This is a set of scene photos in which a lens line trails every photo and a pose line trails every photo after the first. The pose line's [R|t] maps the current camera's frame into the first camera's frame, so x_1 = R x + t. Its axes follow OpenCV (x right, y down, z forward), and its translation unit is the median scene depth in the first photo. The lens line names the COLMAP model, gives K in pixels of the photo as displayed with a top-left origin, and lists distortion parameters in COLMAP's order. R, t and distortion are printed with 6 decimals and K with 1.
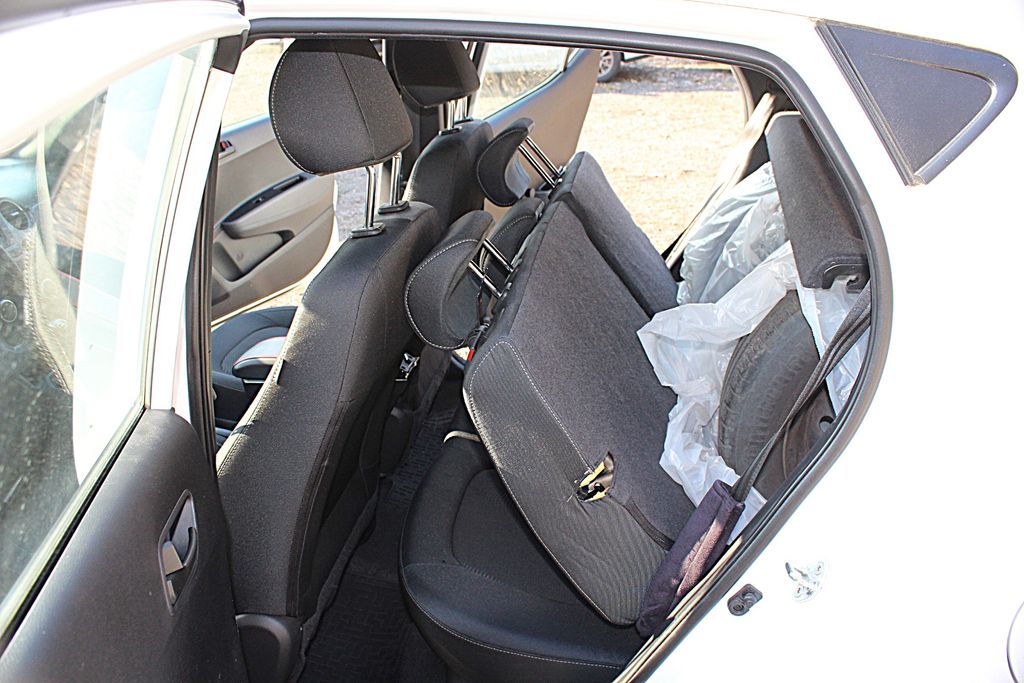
lens RADIAL K [[851.5, 0, 514.1], [0, 851.5, 340.0], [0, 0, 1]] dist [-0.162441, 0.138758]
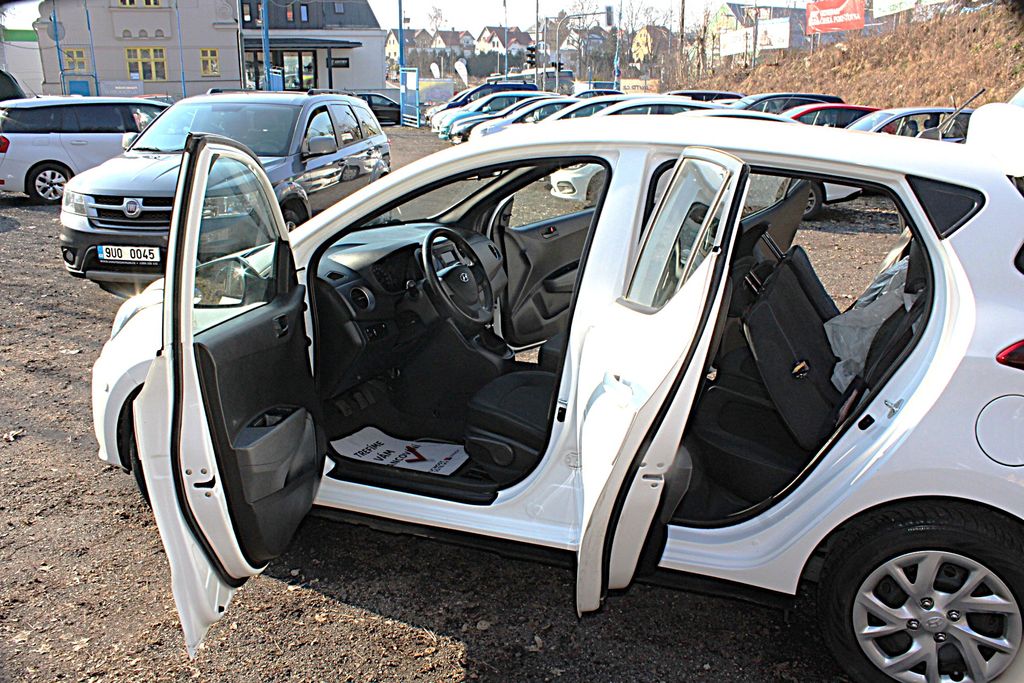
lens RADIAL K [[851.5, 0, 515.9], [0, 851.5, 343.3], [0, 0, 1]] dist [-0.162441, 0.138758]
pose [[0.972638, 0.095522, -0.211778, -0.018913], [-0.125016, 0.983529, -0.130547, 0.052560], [0.195820, 0.153450, 0.968559, -0.140166]]
